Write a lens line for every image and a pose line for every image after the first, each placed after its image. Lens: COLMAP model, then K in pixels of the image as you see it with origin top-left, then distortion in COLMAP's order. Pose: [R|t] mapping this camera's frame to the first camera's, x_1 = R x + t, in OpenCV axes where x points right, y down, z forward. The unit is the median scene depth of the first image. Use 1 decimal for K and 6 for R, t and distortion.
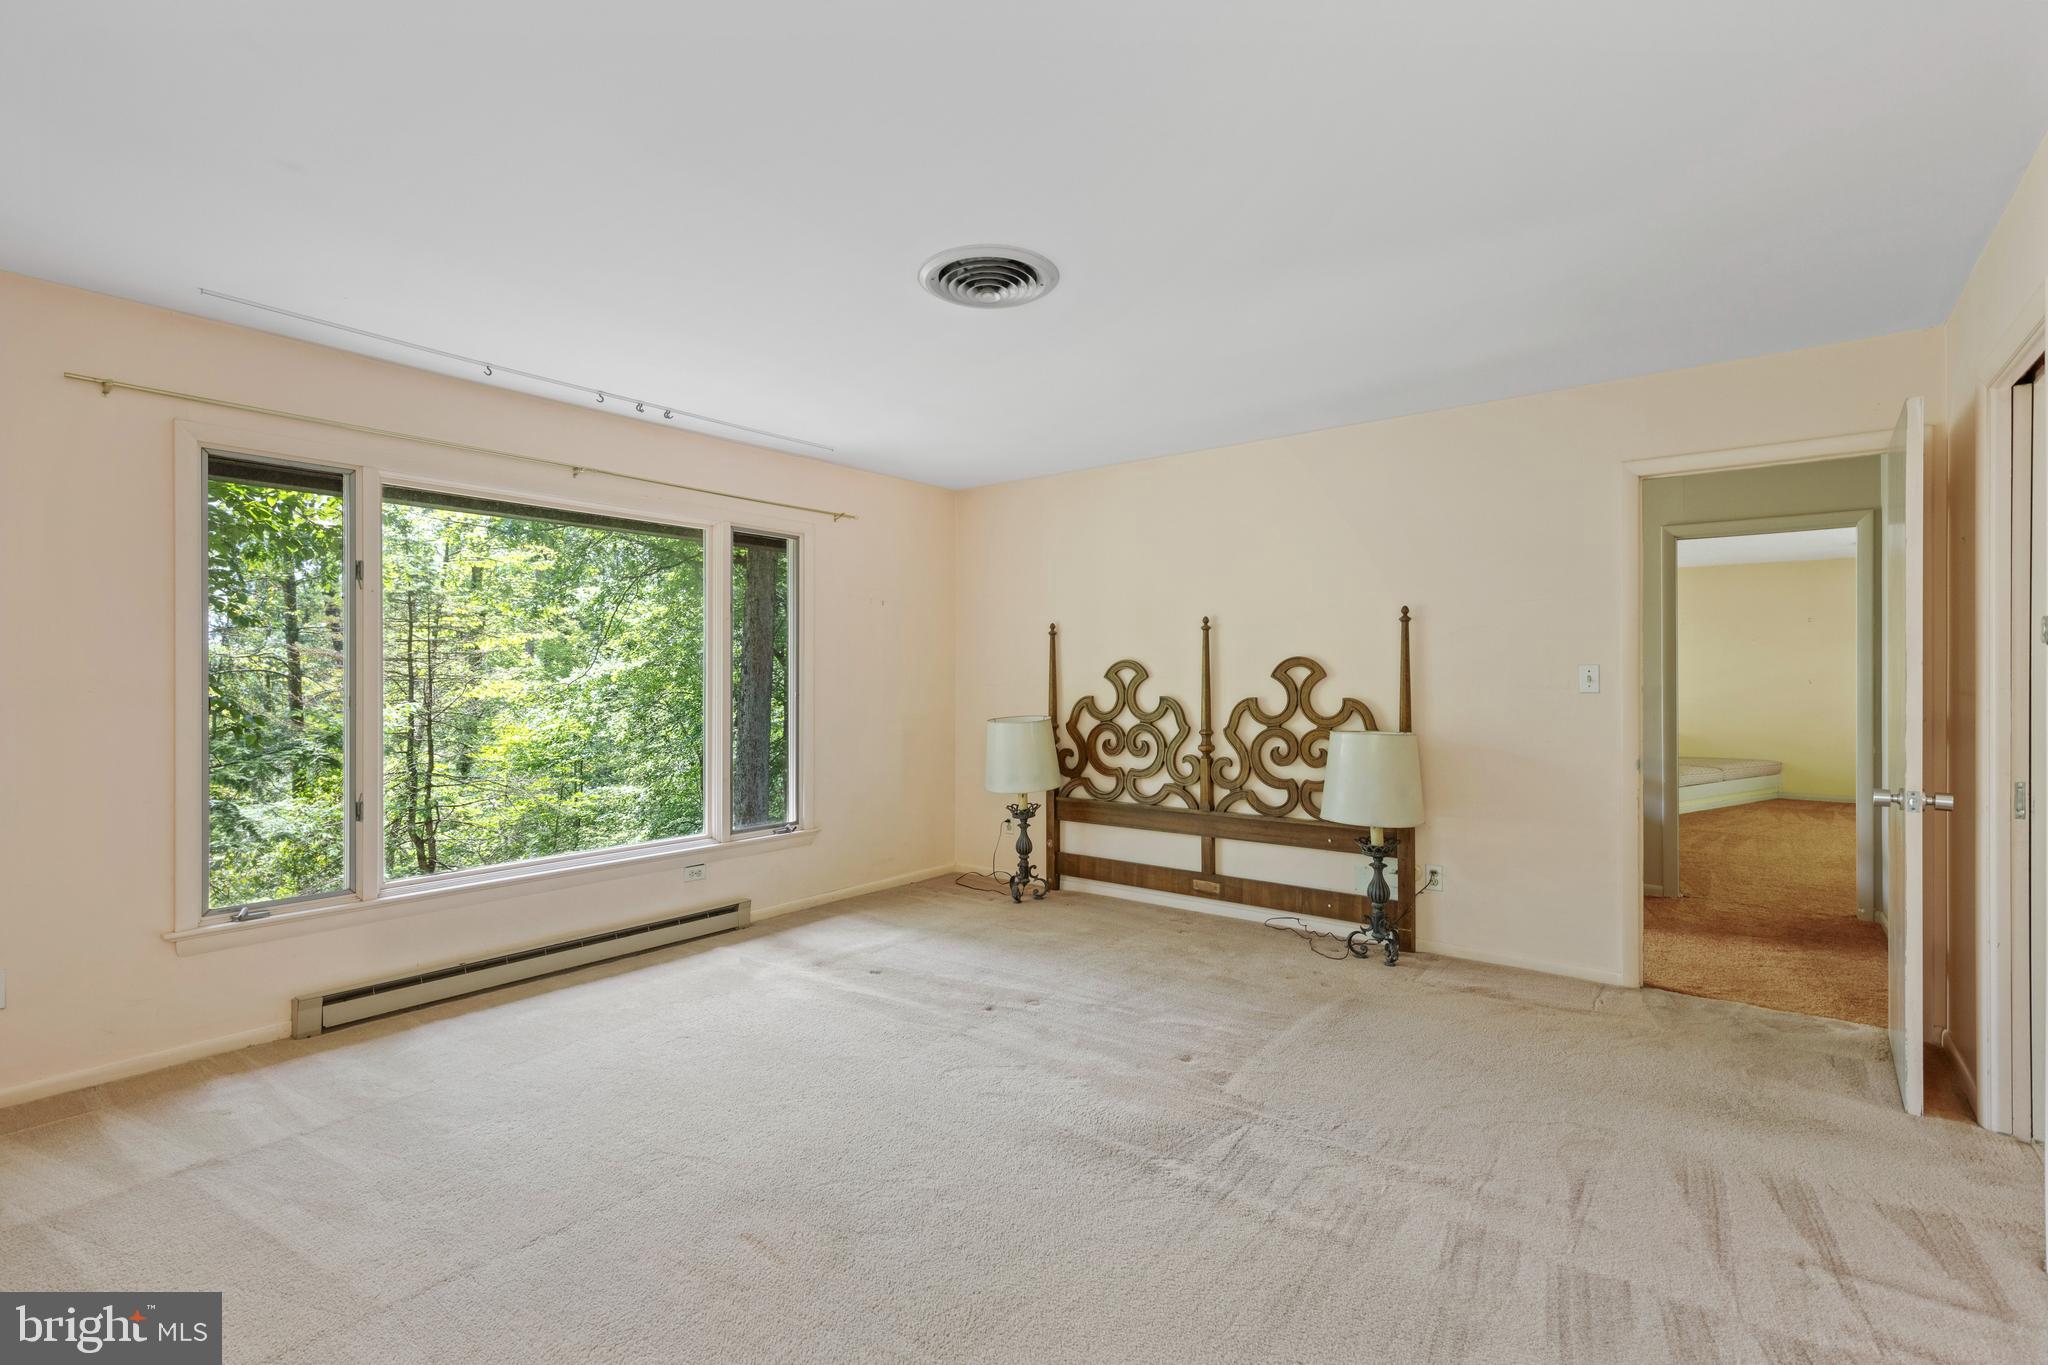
lens RADIAL K [[939.4, 0, 1029.0], [0, 939.4, 684.5], [0, 0, 1]] dist [0.001276, 0.000210]
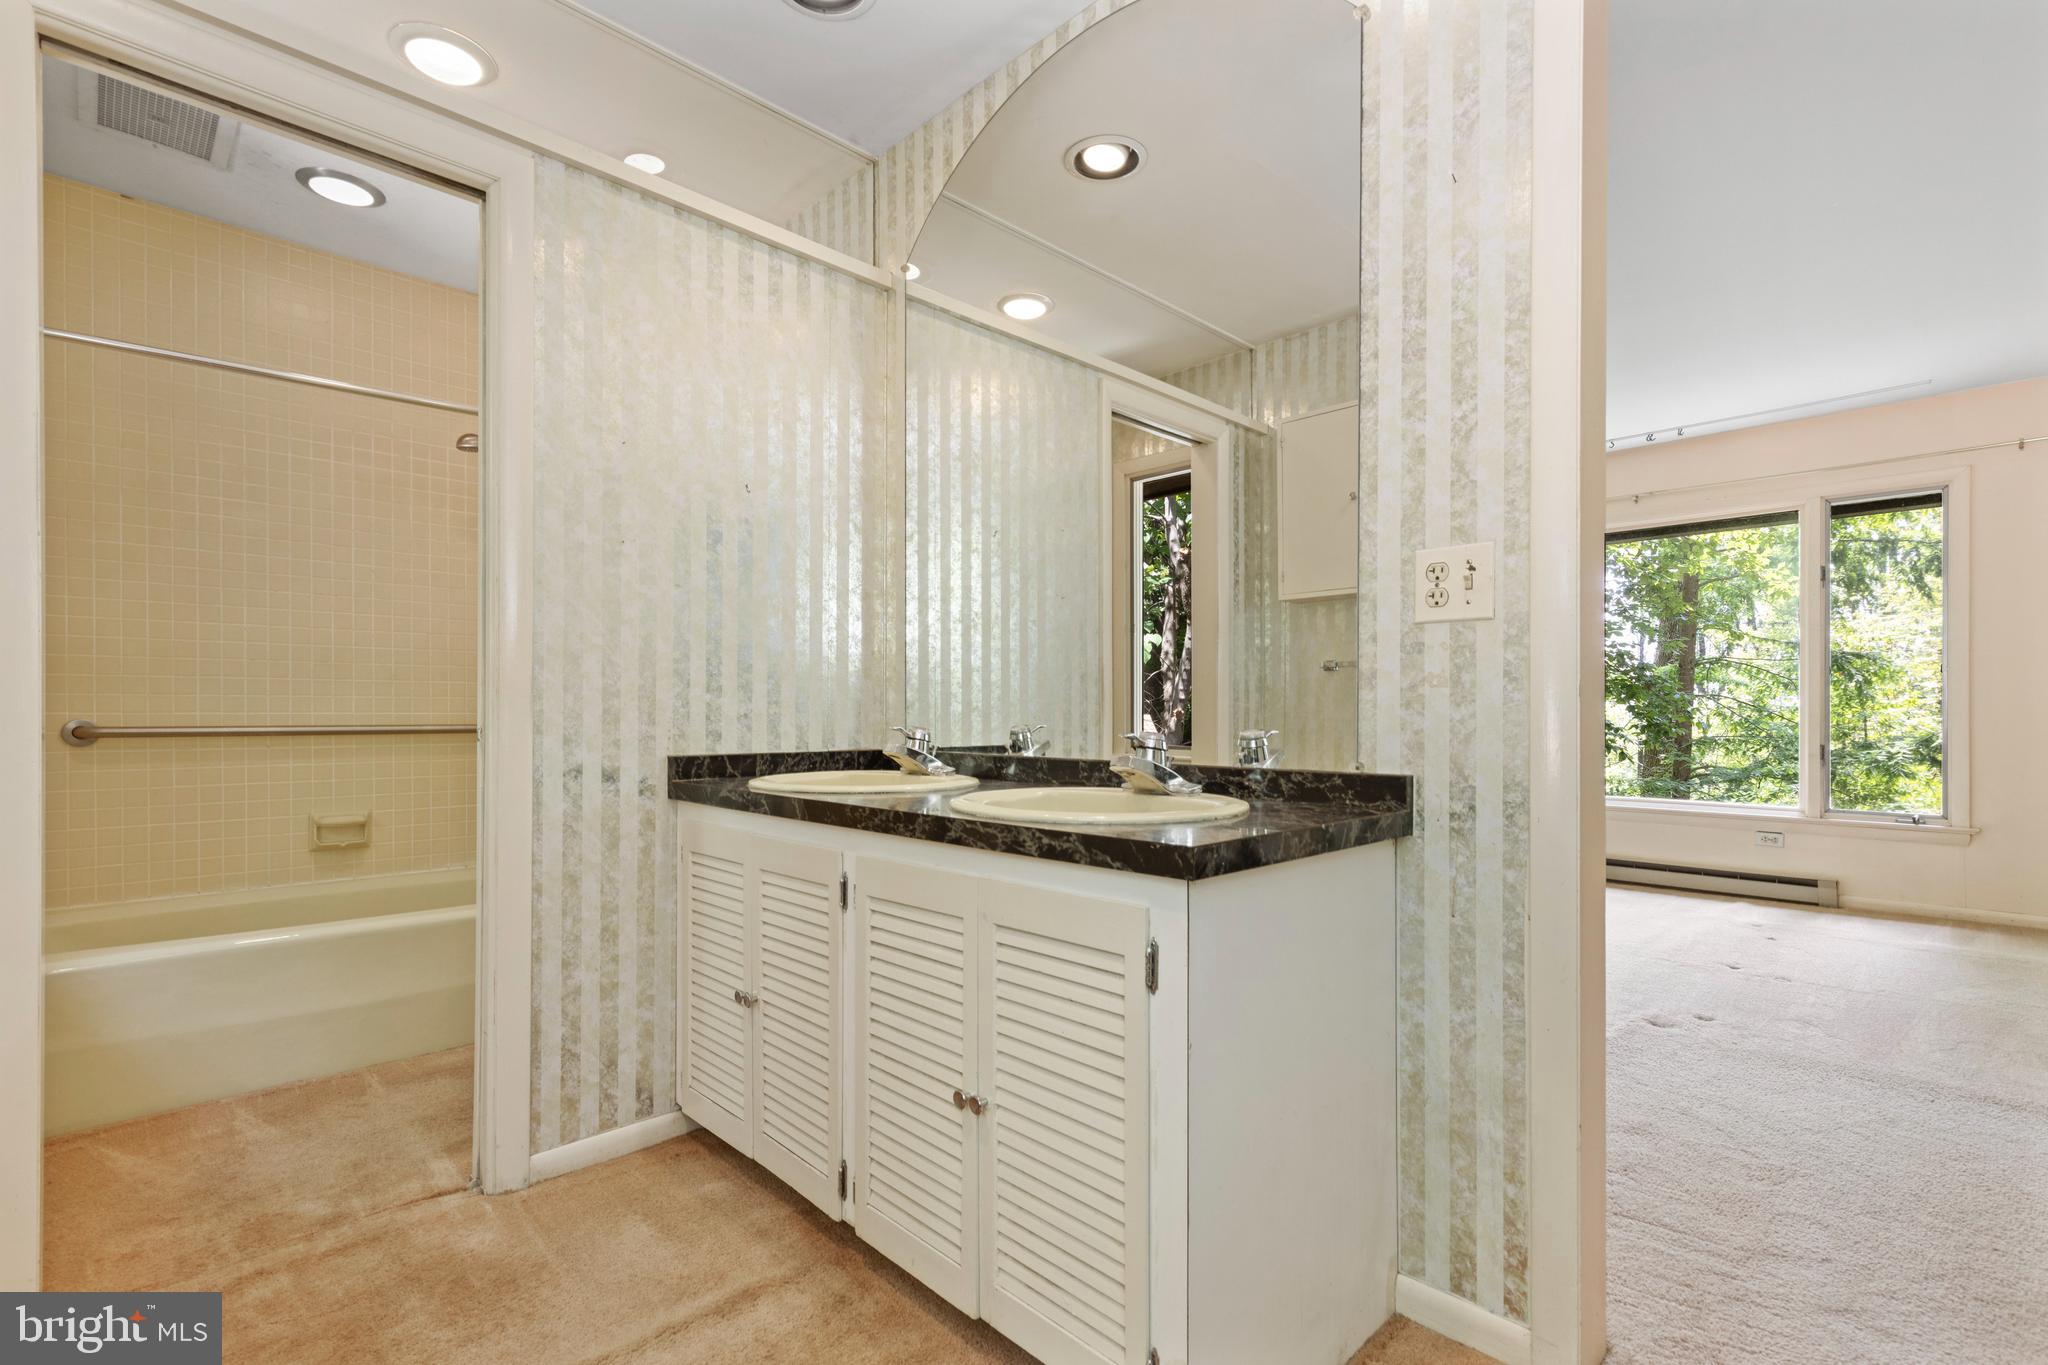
lens RADIAL K [[943.2, 0, 1024.7], [0, 943.2, 713.2], [0, 0, 1]] dist [-0.000083, -0.000081]
pose [[-0.144913, 0.000777, -0.989444, 1.115886], [-0.010837, 0.999938, 0.002372, 0.088499], [0.989385, 0.011066, -0.144895, 0.440181]]
